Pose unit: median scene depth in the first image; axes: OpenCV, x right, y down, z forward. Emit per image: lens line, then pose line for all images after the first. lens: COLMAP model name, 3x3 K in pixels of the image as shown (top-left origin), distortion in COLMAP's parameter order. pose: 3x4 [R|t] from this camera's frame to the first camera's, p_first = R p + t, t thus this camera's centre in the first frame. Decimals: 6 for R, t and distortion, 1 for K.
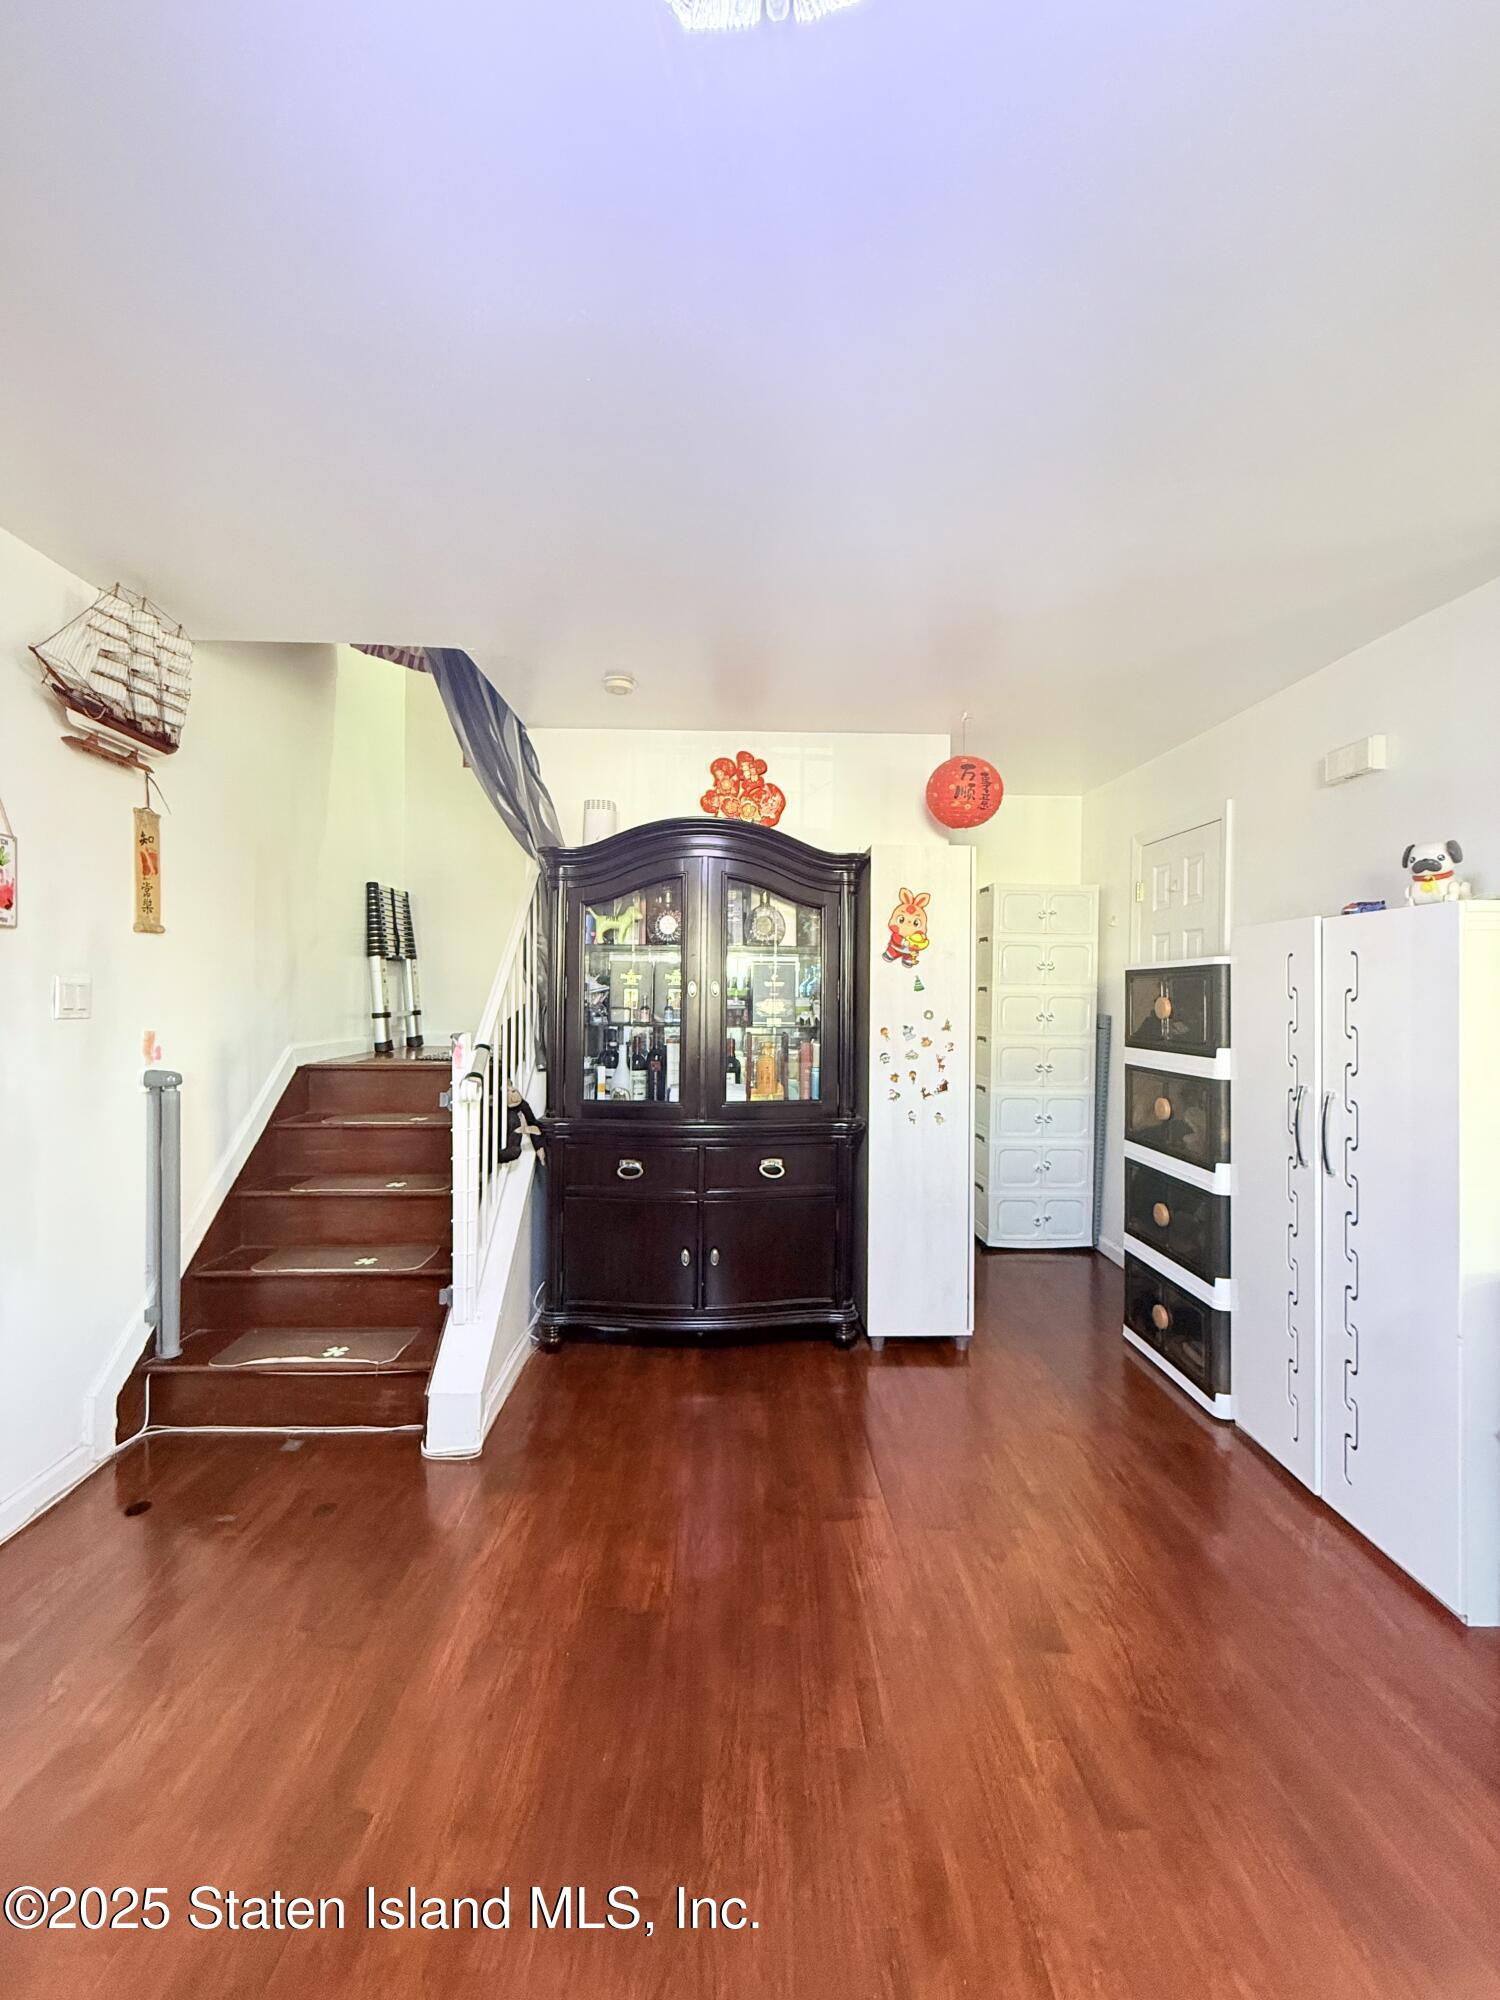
lens RADIAL K [[798.5, 0, 746.7], [0, 798.5, 997.7], [0, 0, 1]] dist [0.000527, -0.000474]
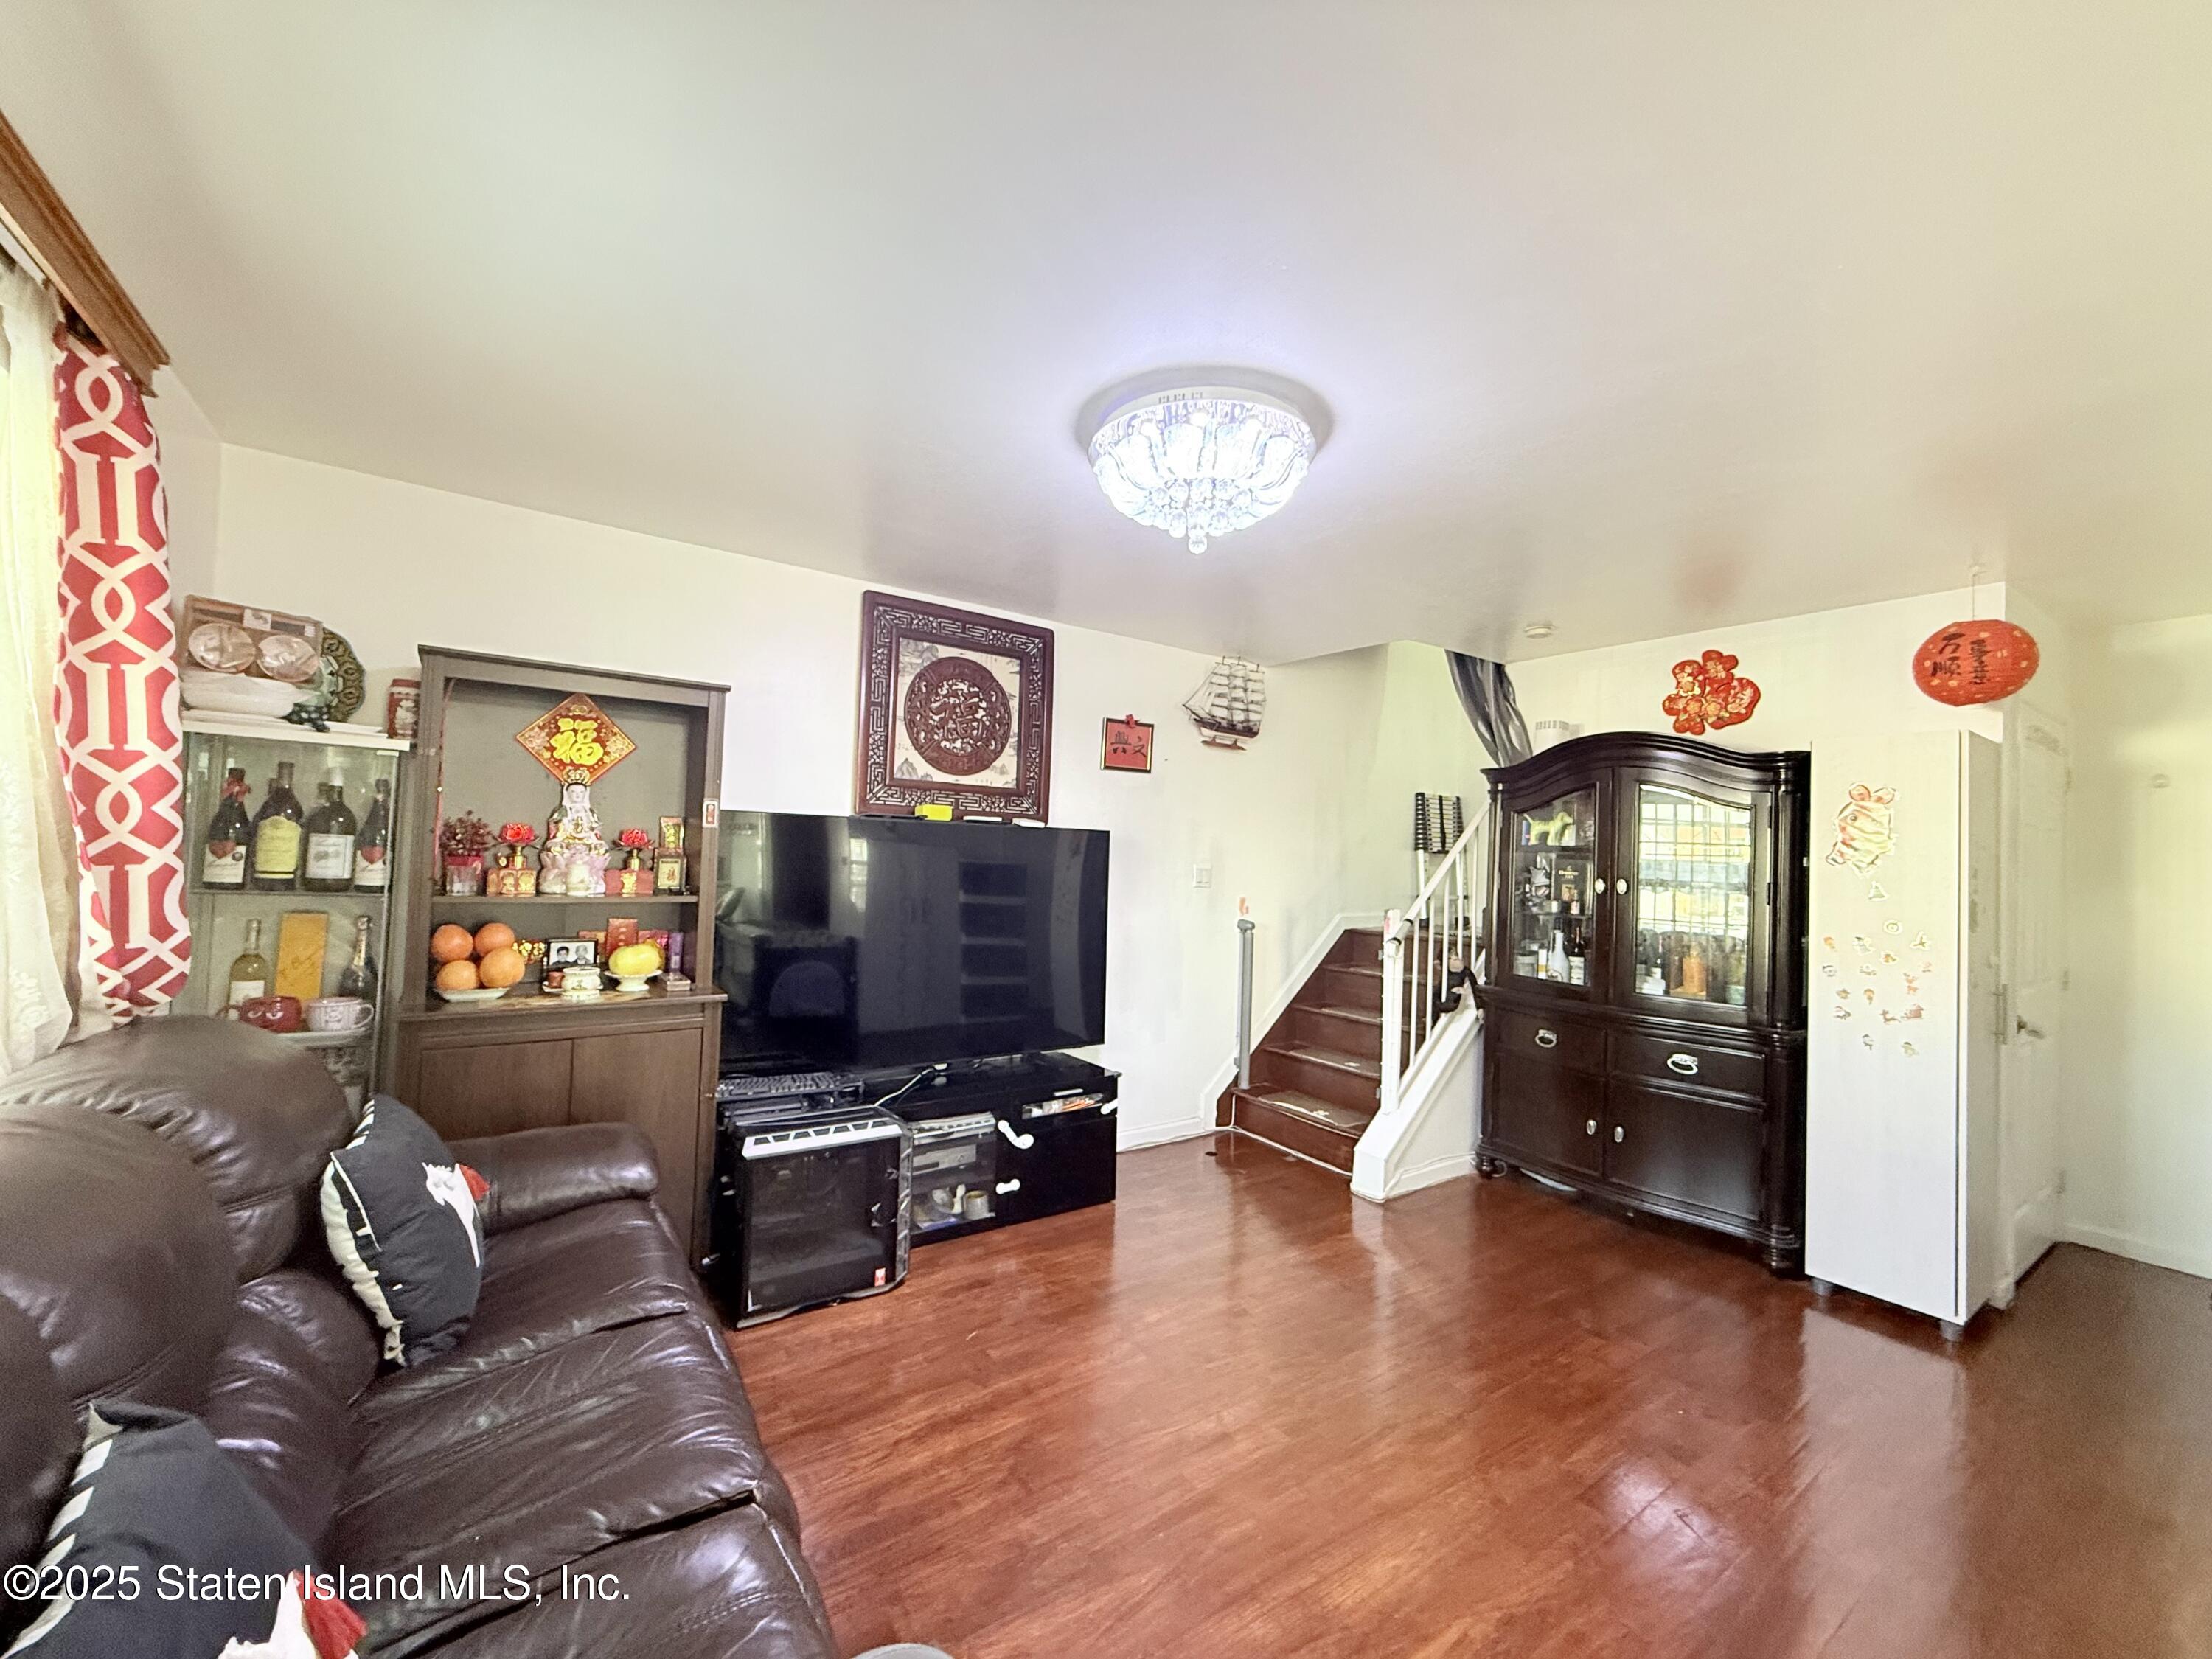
lens RADIAL K [[883.1, 0, 1108.1], [0, 883.1, 837.8], [0, 0, 1]] dist [0.000527, -0.000474]
pose [[0.554568, -0.003486, -0.832131, 0.592120], [-0.036847, 0.998908, -0.028741, -0.017784], [0.831322, 0.046600, 0.553834, -0.267853]]
